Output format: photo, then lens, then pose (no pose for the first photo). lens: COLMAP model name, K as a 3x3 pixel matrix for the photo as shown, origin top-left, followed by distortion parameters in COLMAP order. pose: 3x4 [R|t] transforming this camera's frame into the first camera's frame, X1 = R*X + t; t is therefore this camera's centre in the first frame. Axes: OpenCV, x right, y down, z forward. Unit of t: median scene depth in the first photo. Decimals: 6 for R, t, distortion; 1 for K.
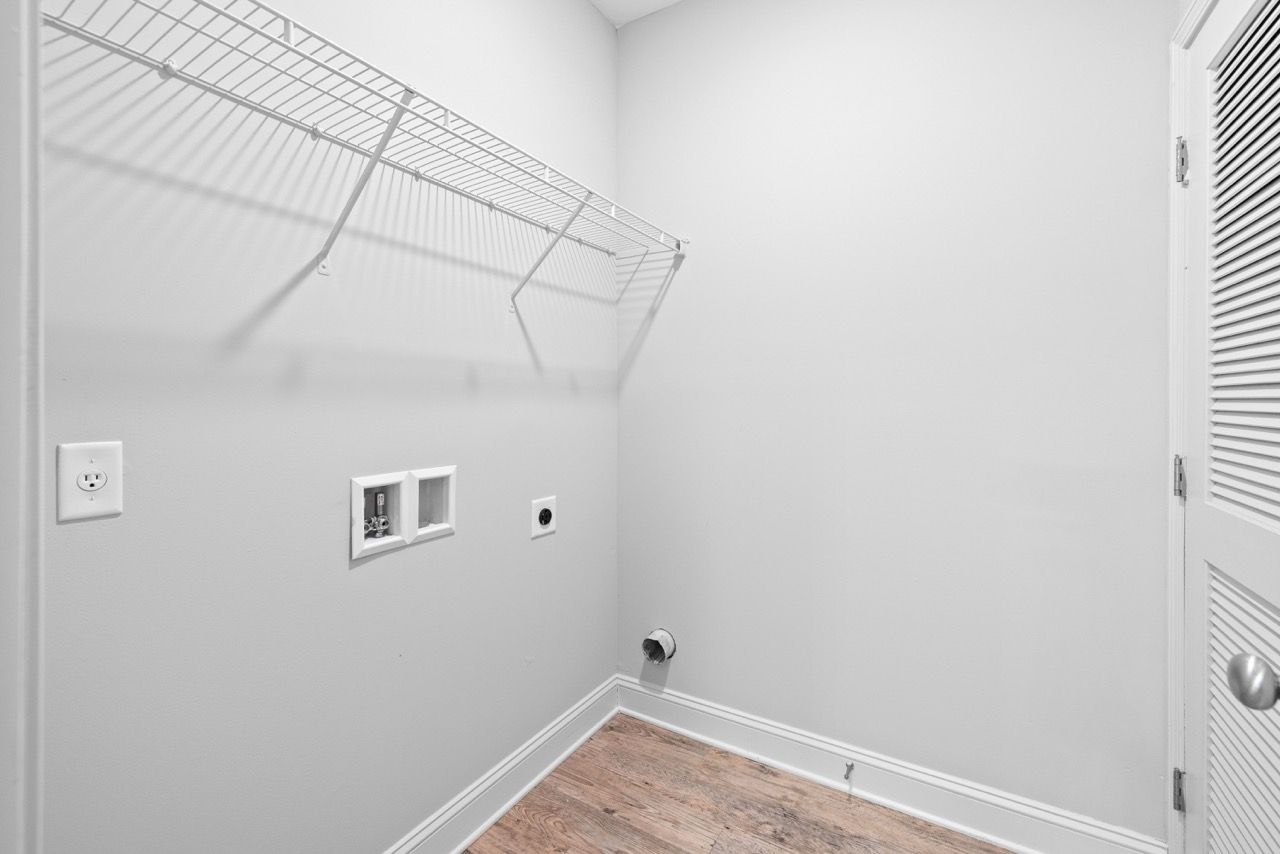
lens RADIAL K [[527.1, 0, 635.7], [0, 527.1, 422.0], [0, 0, 1]] dist [0.006475, 0.000259]
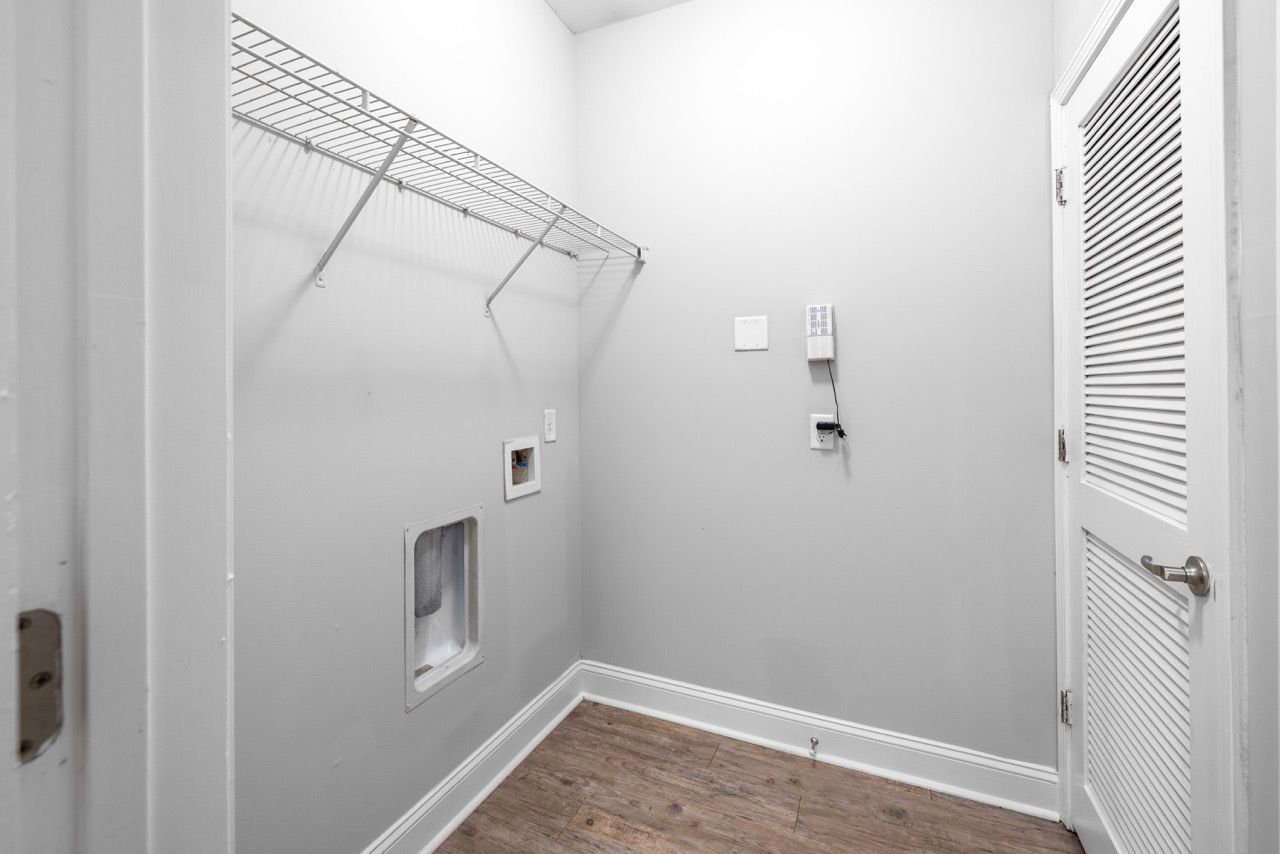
lens RADIAL K [[551.8, 0, 635.9], [0, 551.8, 393.3], [0, 0, 1]] dist [0.000425, 0.000236]
pose [[0.989716, -0.016738, 0.142066, -0.129855], [0.021779, 0.999184, -0.034001, 0.007214], [-0.141381, 0.036745, 0.989273, -0.203066]]
